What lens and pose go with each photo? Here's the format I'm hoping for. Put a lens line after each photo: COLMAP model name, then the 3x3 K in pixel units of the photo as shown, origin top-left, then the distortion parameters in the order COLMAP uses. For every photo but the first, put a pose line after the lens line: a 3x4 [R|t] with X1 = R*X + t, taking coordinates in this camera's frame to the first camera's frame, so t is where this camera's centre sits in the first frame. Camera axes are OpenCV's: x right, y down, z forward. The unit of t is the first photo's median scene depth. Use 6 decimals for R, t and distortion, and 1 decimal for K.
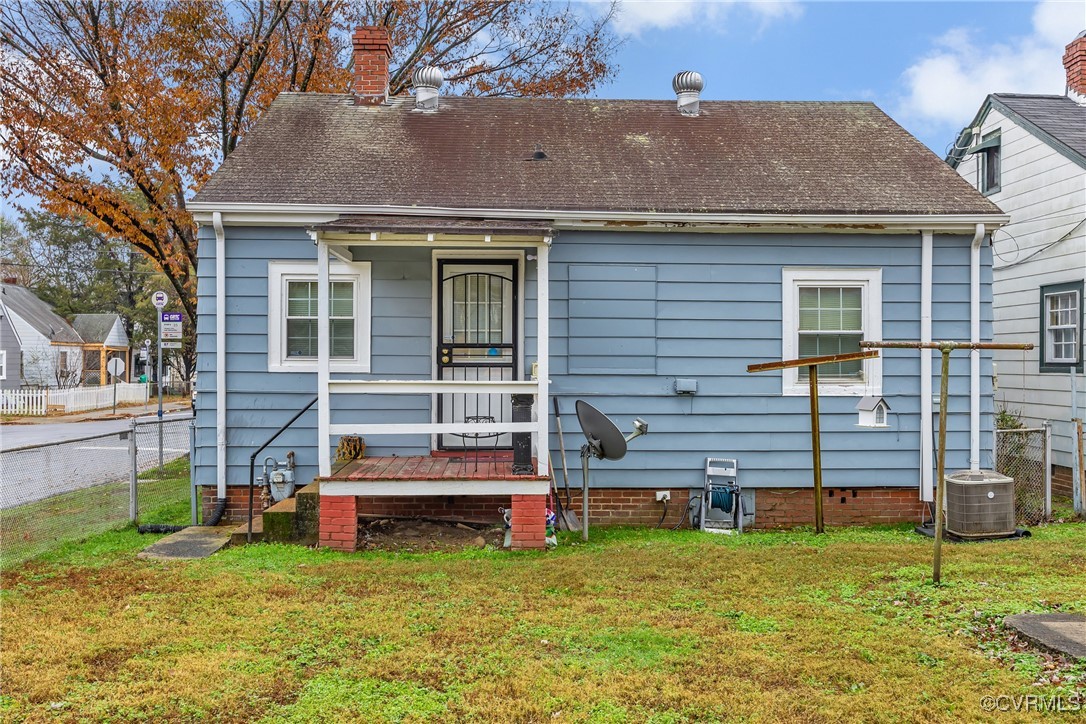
lens RADIAL K [[1073.0, 0, 543.0], [0, 1073.0, 362.0], [0, 0, 1]] dist [-0.004205, 0.000691]
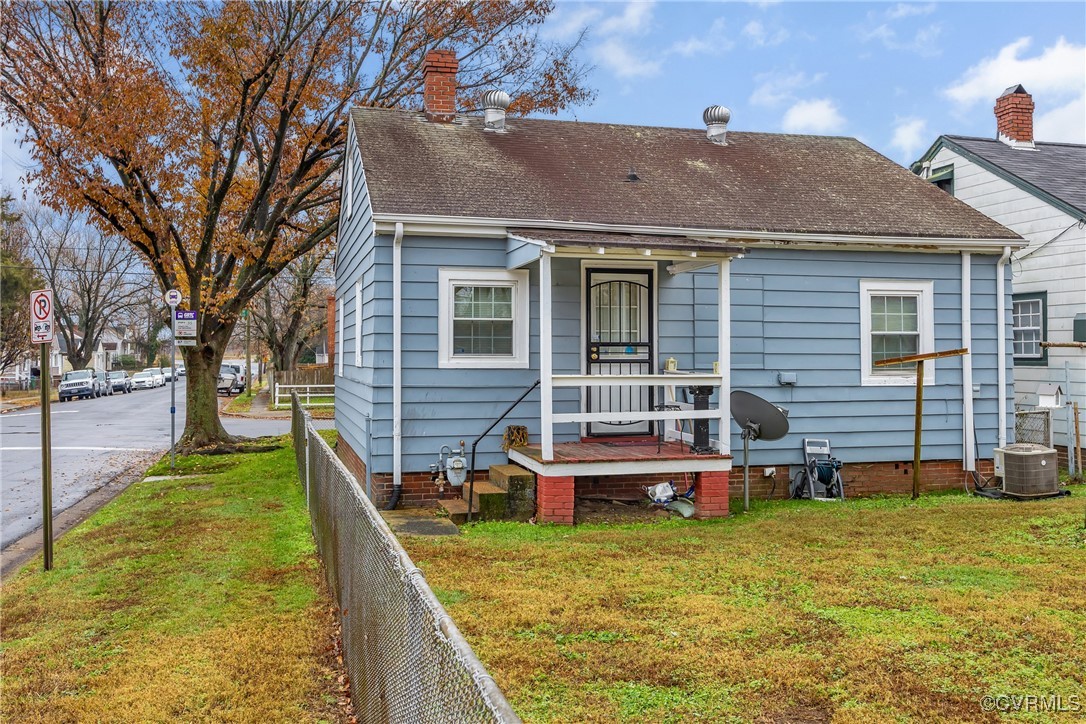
lens RADIAL K [[1055.9, 0, 537.2], [0, 1055.9, 329.7], [0, 0, 1]] dist [-0.002734, 0.000047]
pose [[0.976849, 0.002725, 0.213915, -0.387259], [0.002923, 0.999656, -0.026083, -0.001689], [-0.213912, 0.026104, 0.976504, -0.079975]]
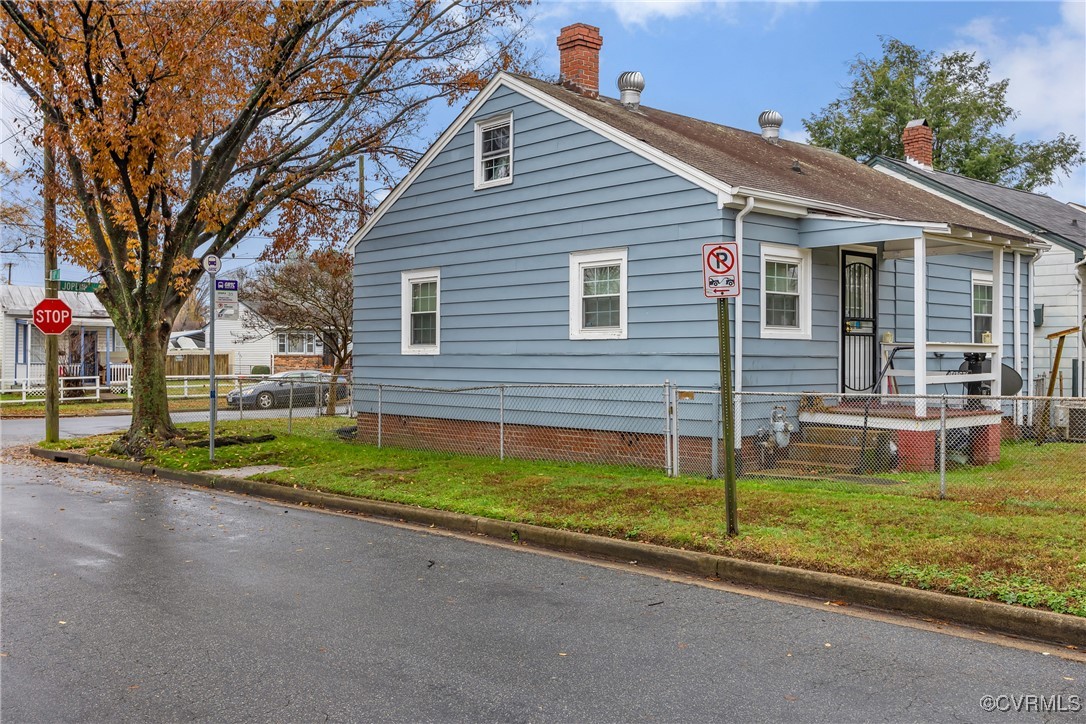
lens RADIAL K [[1045.5, 0, 544.8], [0, 1045.5, 365.9], [0, 0, 1]] dist [0.000295, 0.002164]
pose [[0.764174, -0.008659, 0.644952, -1.157022], [0.002060, 0.999938, 0.010984, 0.026277], [-0.645007, -0.007066, 0.764144, 0.283796]]
